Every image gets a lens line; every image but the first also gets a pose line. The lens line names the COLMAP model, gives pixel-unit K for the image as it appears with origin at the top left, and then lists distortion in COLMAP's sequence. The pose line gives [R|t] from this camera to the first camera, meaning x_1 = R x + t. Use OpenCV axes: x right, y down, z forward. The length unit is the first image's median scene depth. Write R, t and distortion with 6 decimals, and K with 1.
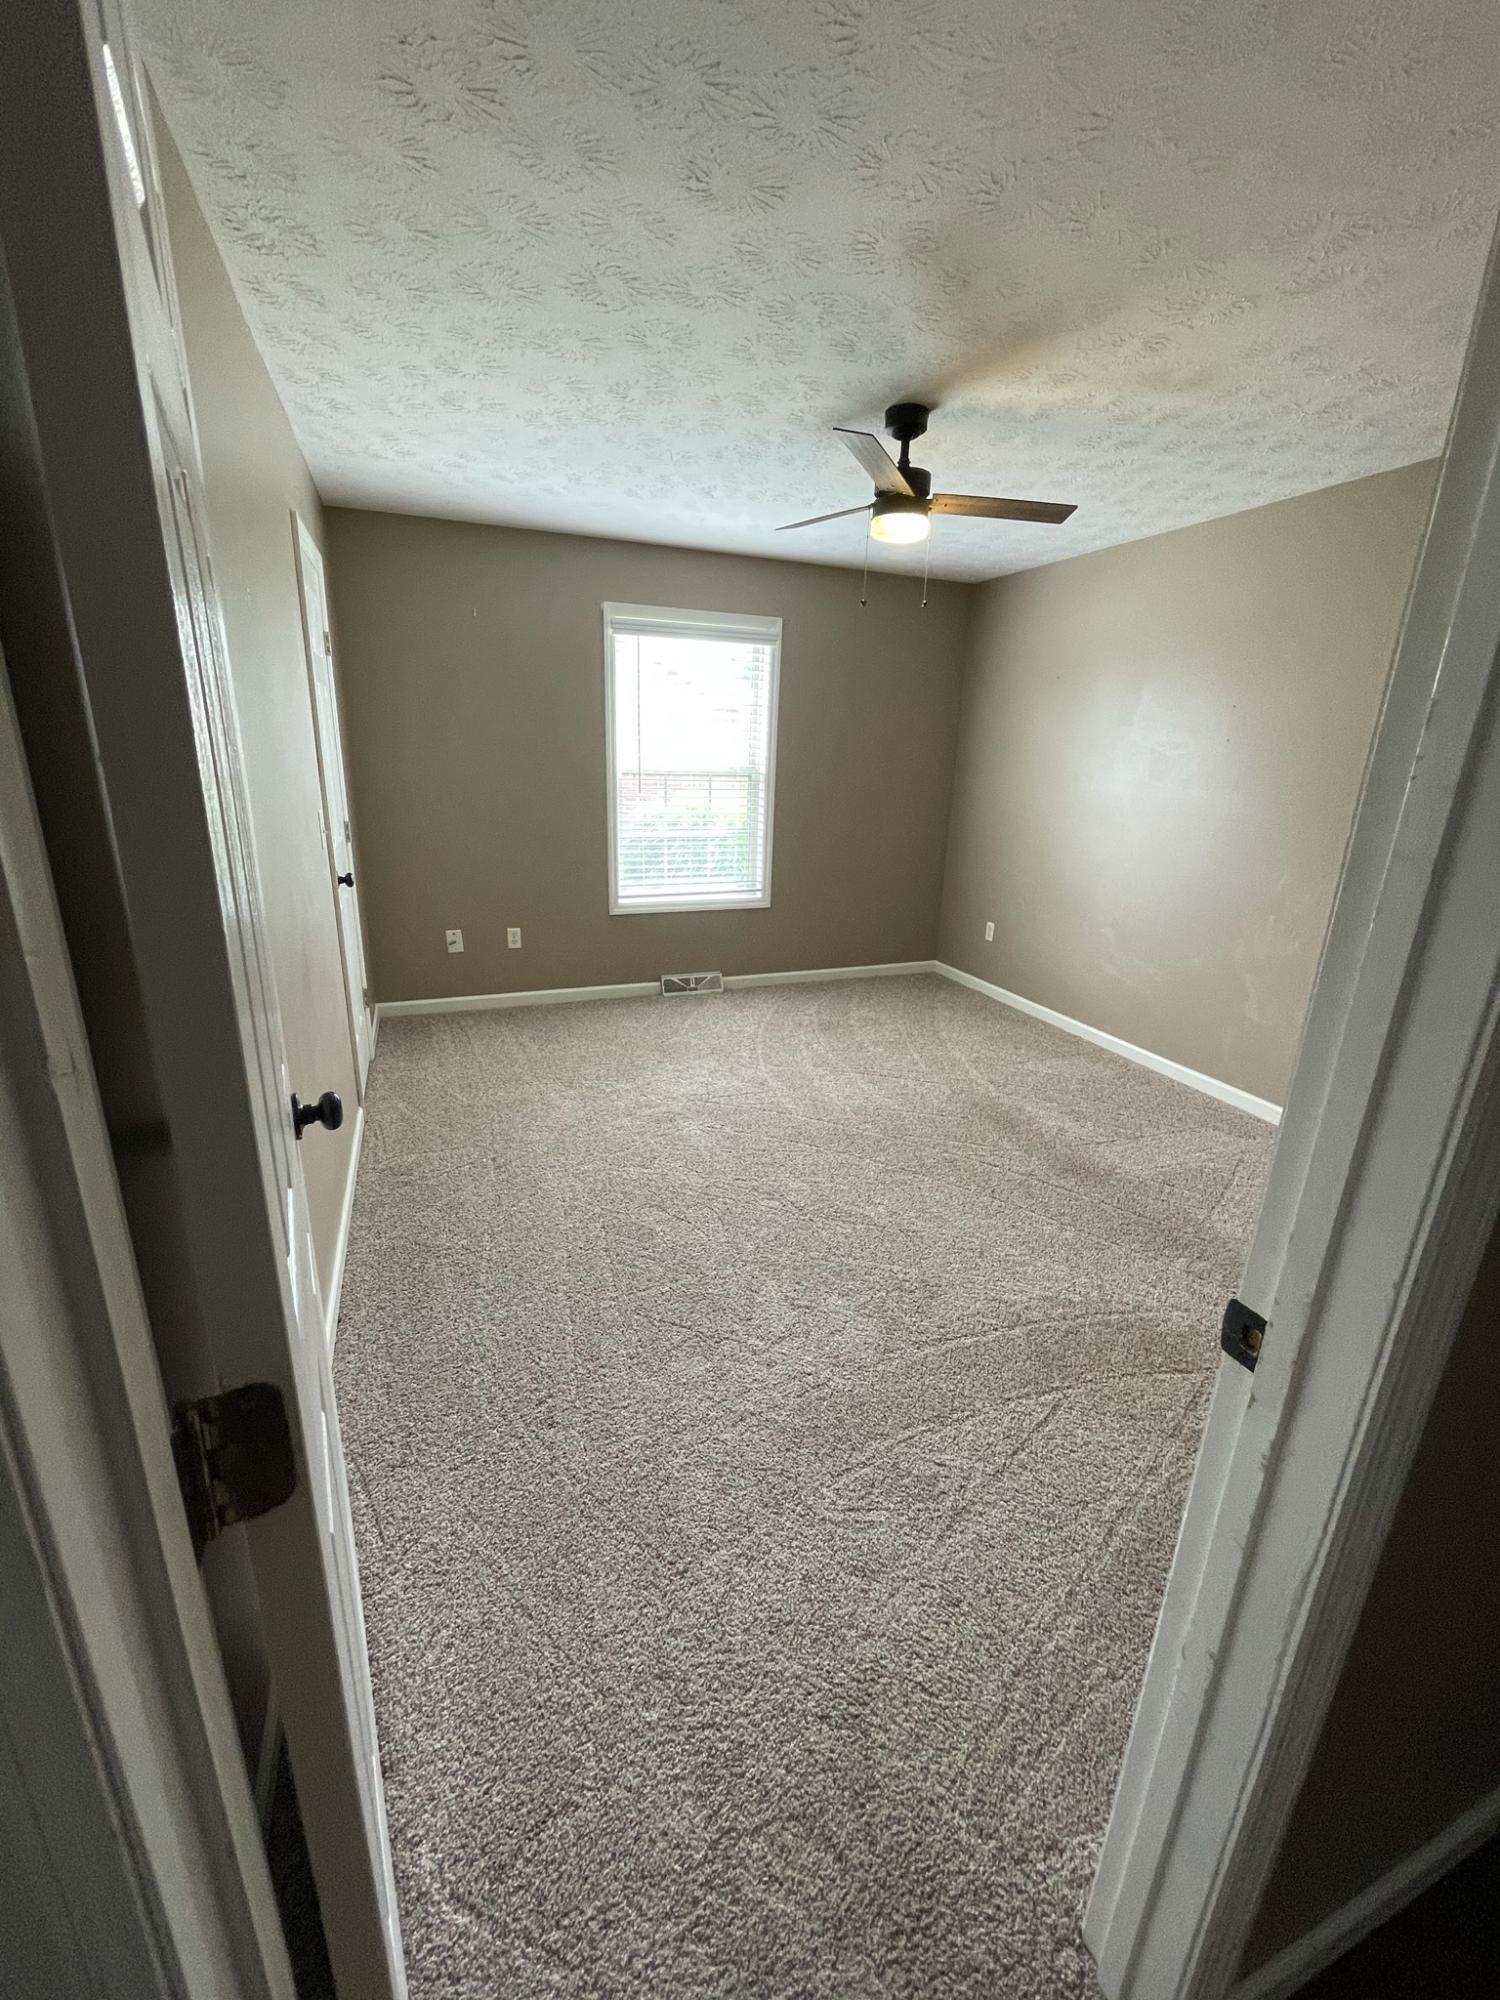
lens RADIAL K [[805.1, 0, 737.9], [0, 805.1, 997.1], [0, 0, 1]] dist [-0.001201, -0.000750]
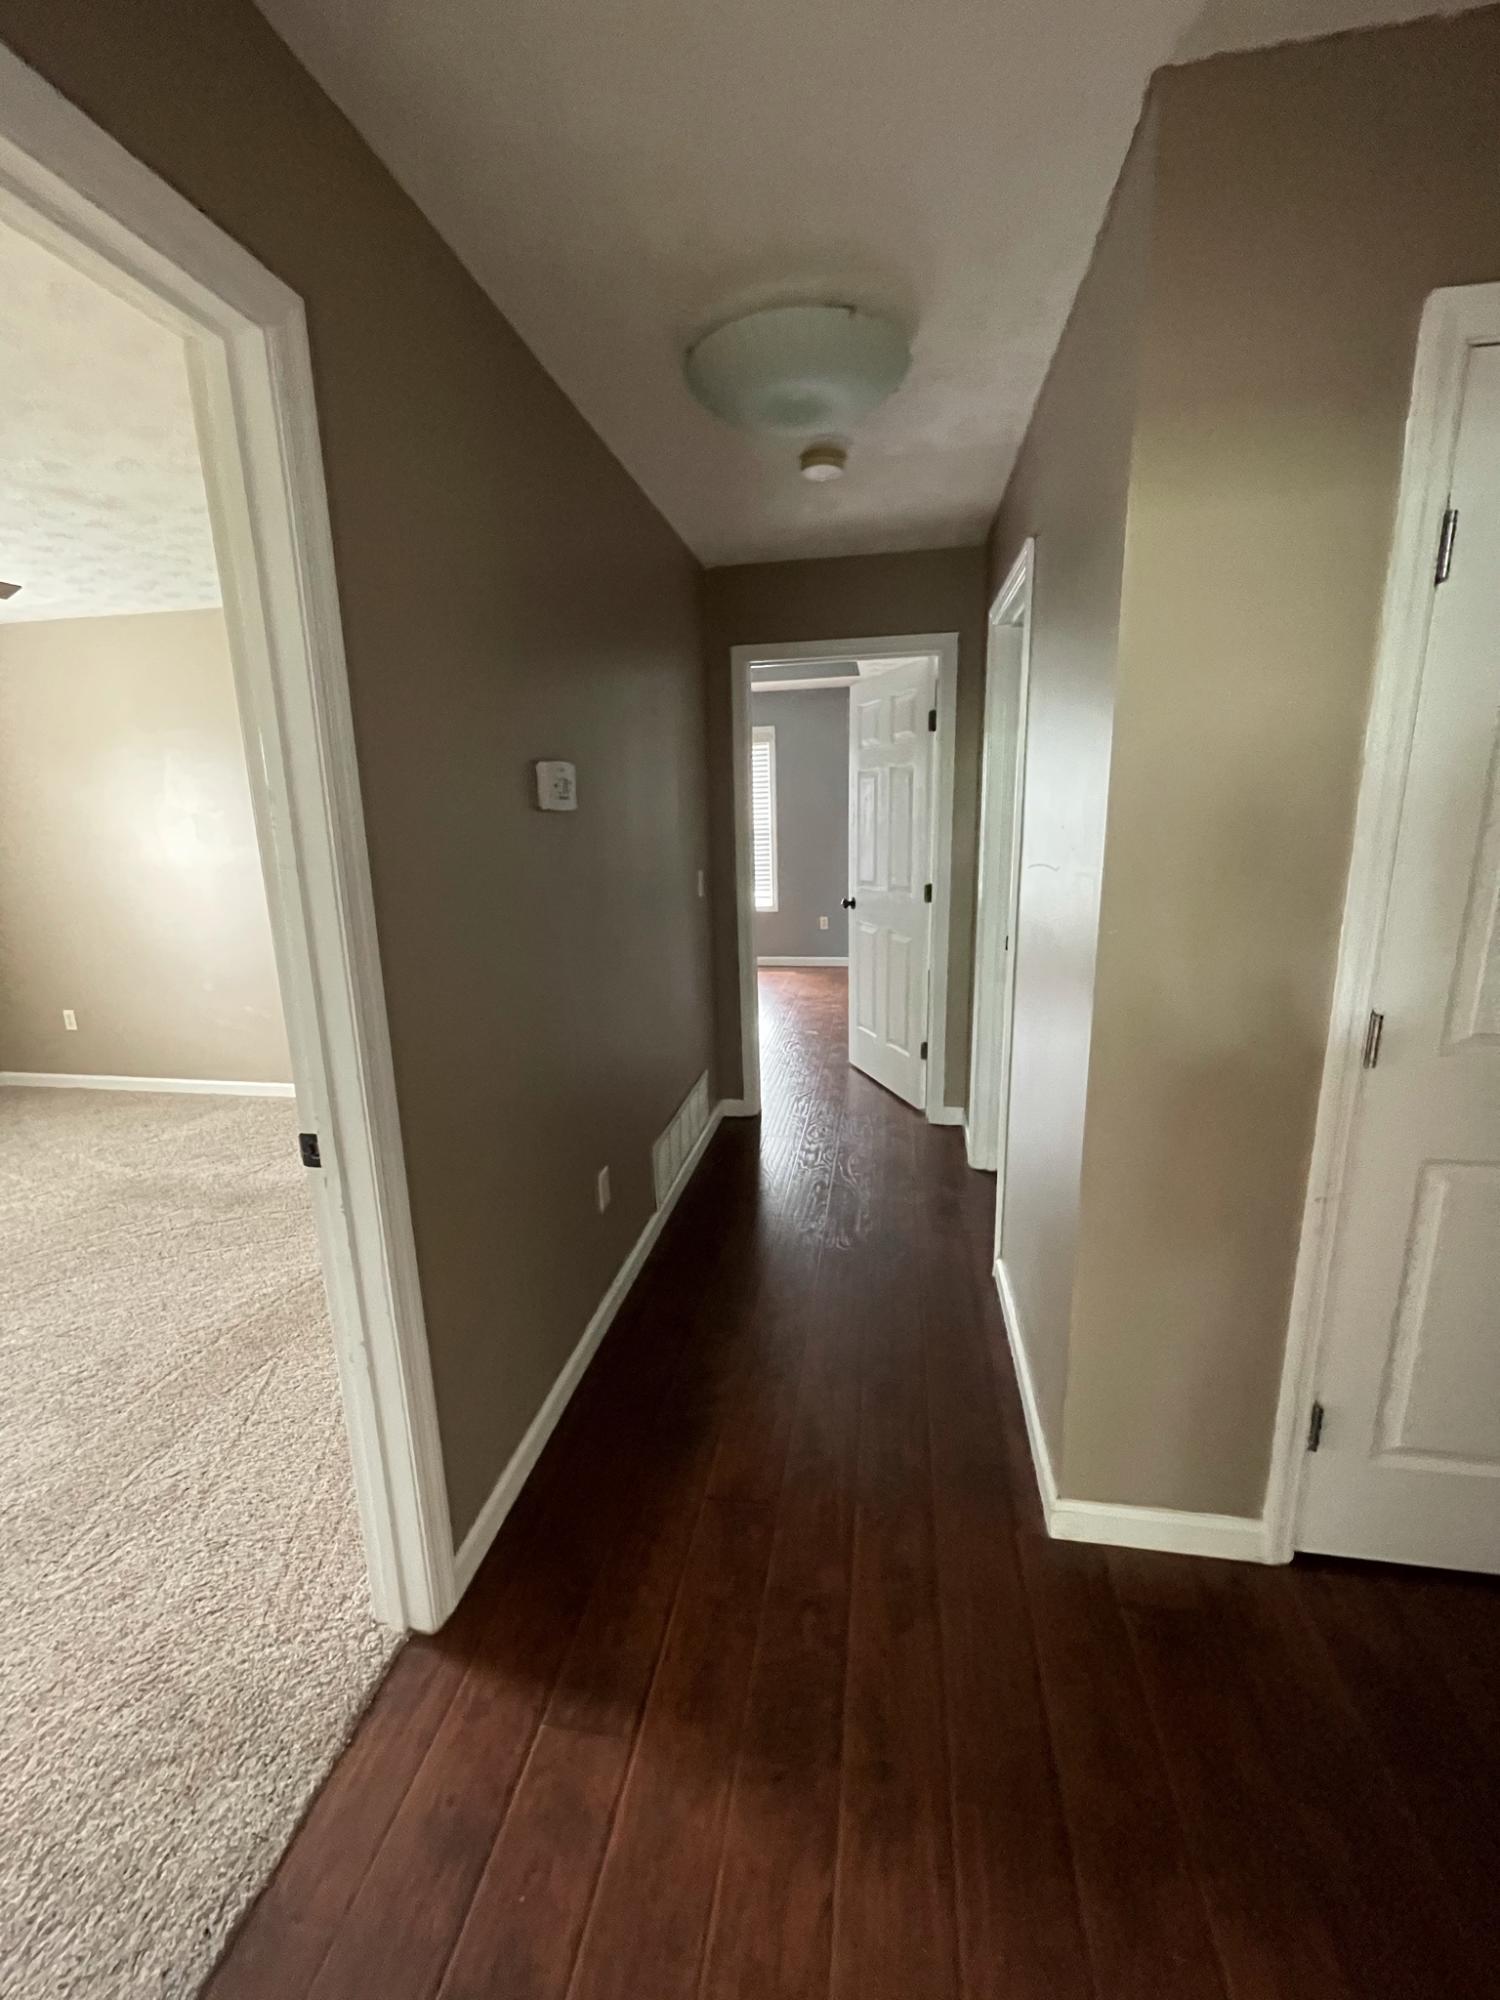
lens RADIAL K [[805.1, 0, 758.2], [0, 805.1, 1005.4], [0, 0, 1]] dist [-0.001201, -0.000750]
pose [[0.509048, -0.224854, 0.830849, -0.056516], [0.275994, 0.956947, 0.089883, 0.056262], [-0.815290, 0.183554, 0.549191, -0.182806]]
